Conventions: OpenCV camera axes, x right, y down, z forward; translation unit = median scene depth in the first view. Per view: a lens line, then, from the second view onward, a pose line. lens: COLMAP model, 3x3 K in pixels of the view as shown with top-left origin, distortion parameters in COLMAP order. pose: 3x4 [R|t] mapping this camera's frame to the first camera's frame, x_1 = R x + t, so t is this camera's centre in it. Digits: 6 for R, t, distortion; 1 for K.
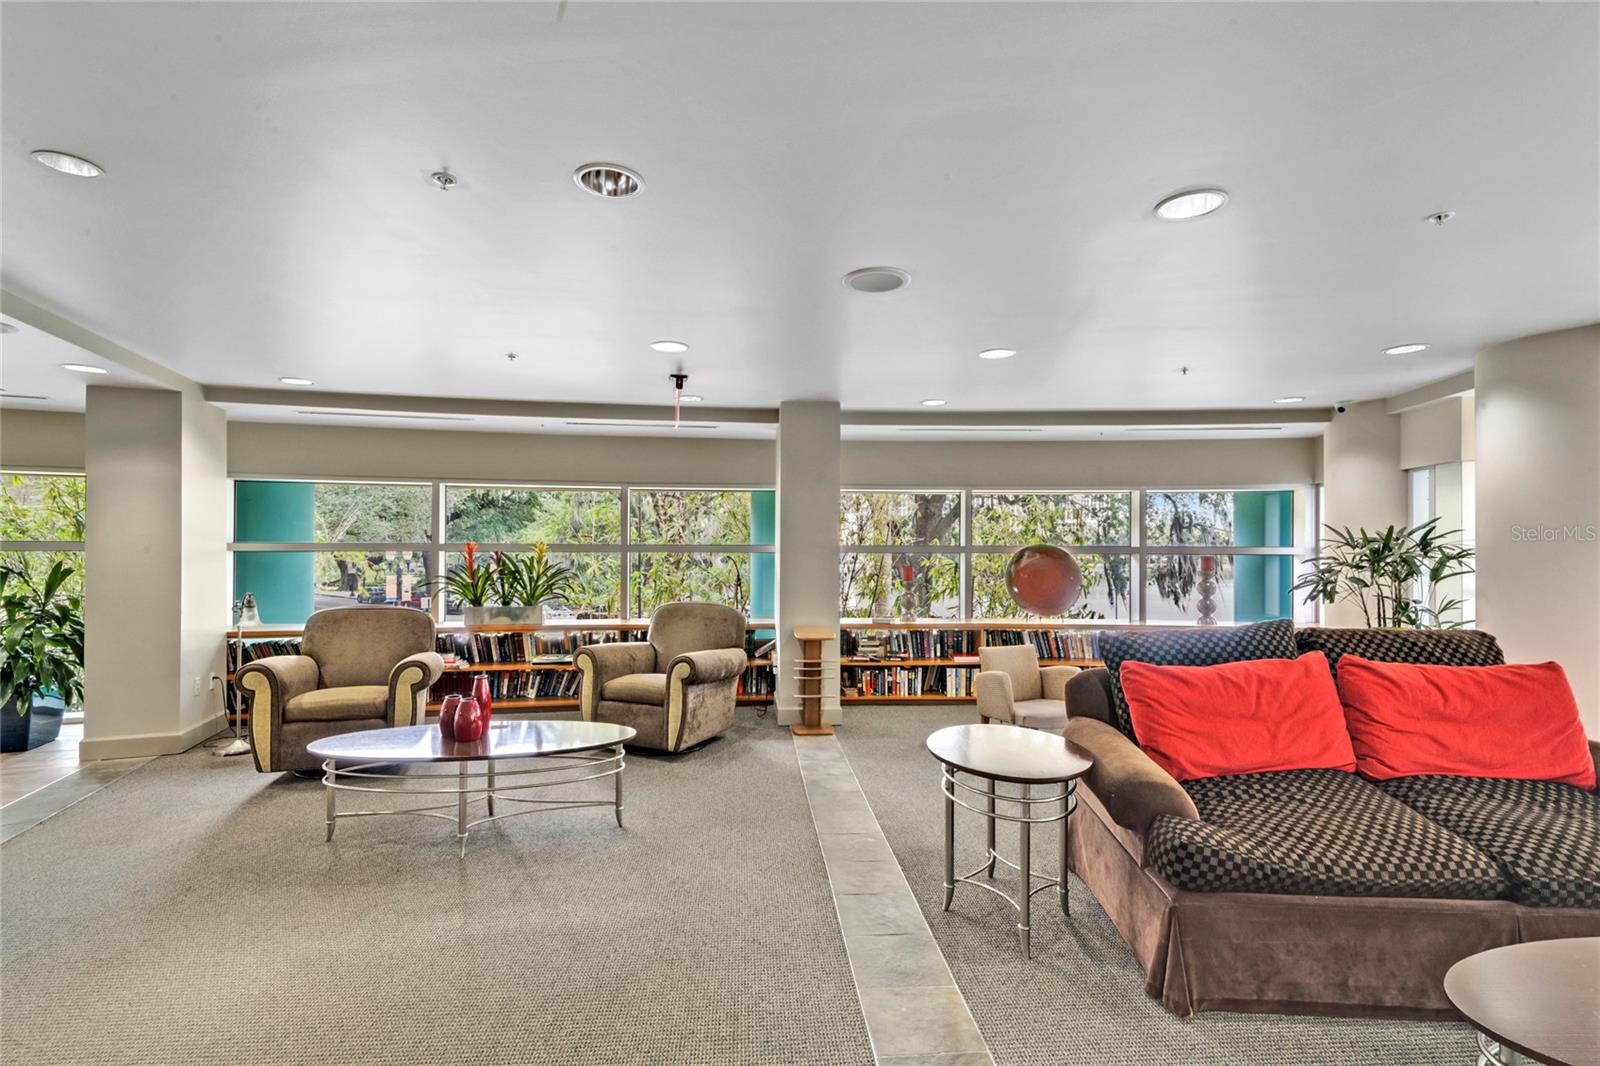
lens RADIAL K [[745.8, 0, 799.7], [0, 745.8, 543.4], [0, 0, 1]] dist [0.002896, 0.000479]
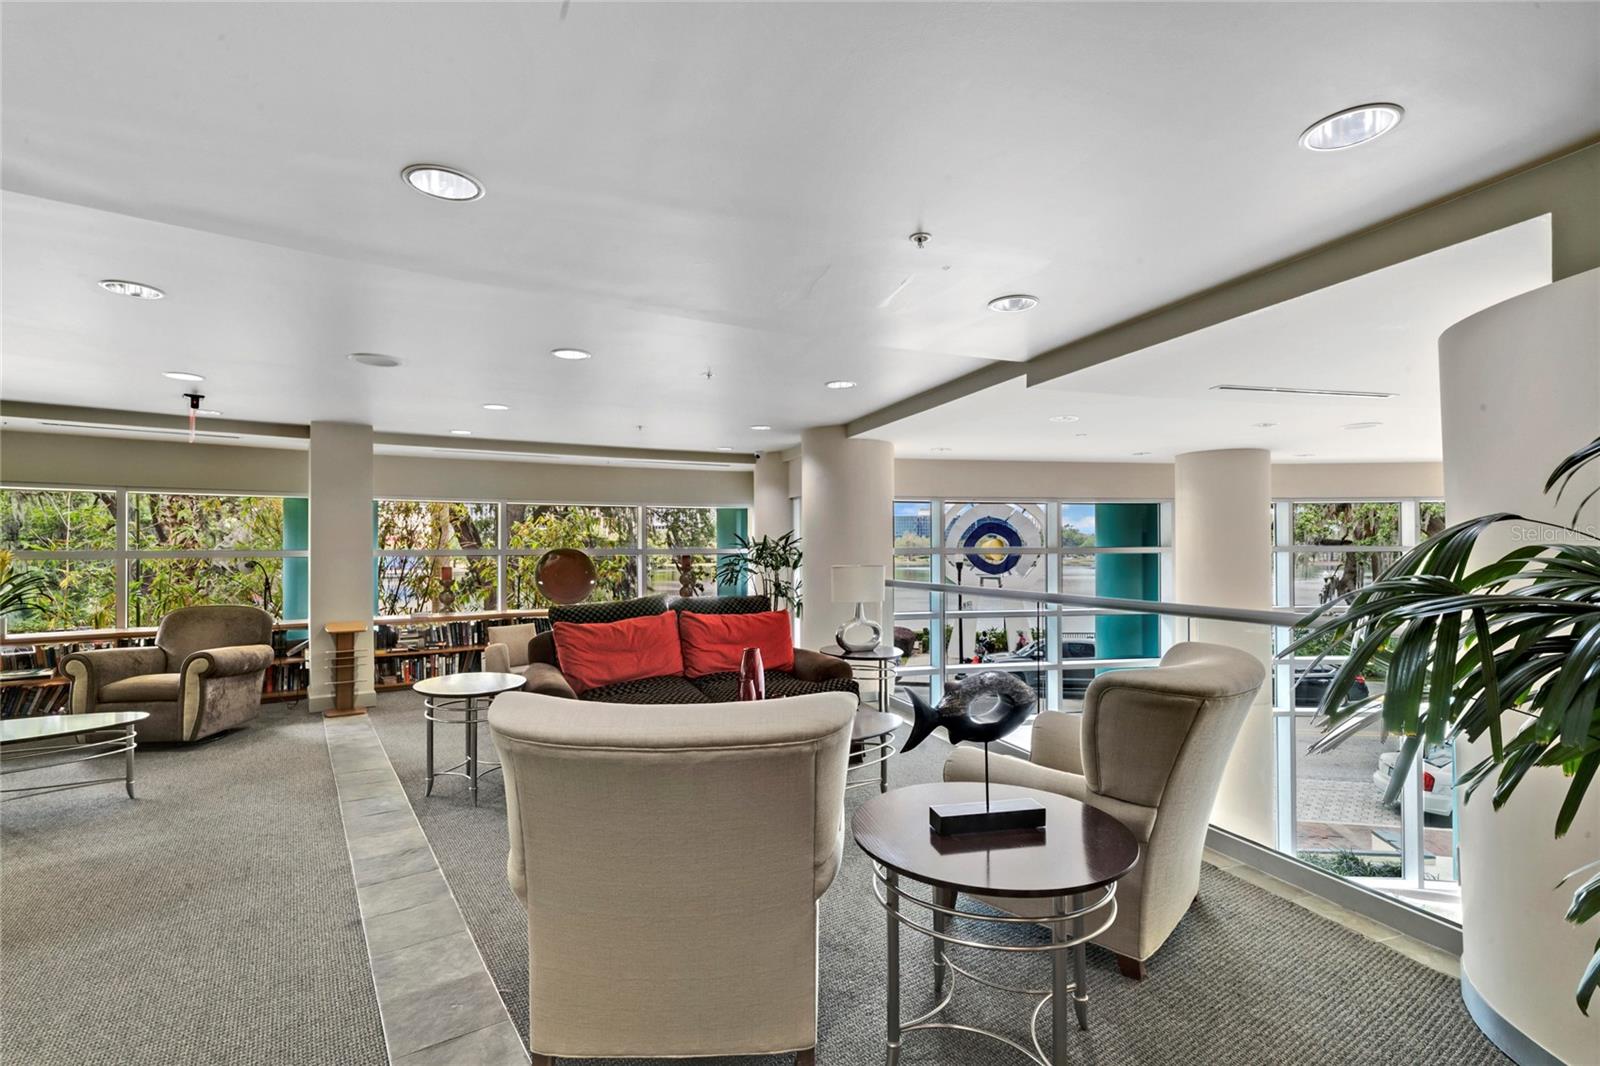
lens RADIAL K [[745.8, 0, 799.7], [0, 745.8, 543.4], [0, 0, 1]] dist [0.002896, 0.000479]
pose [[0.865943, -0.004118, 0.500126, 0.049293], [0.005165, 0.999986, -0.000709, -0.003110], [-0.500117, 0.003197, 0.865952, -0.334886]]
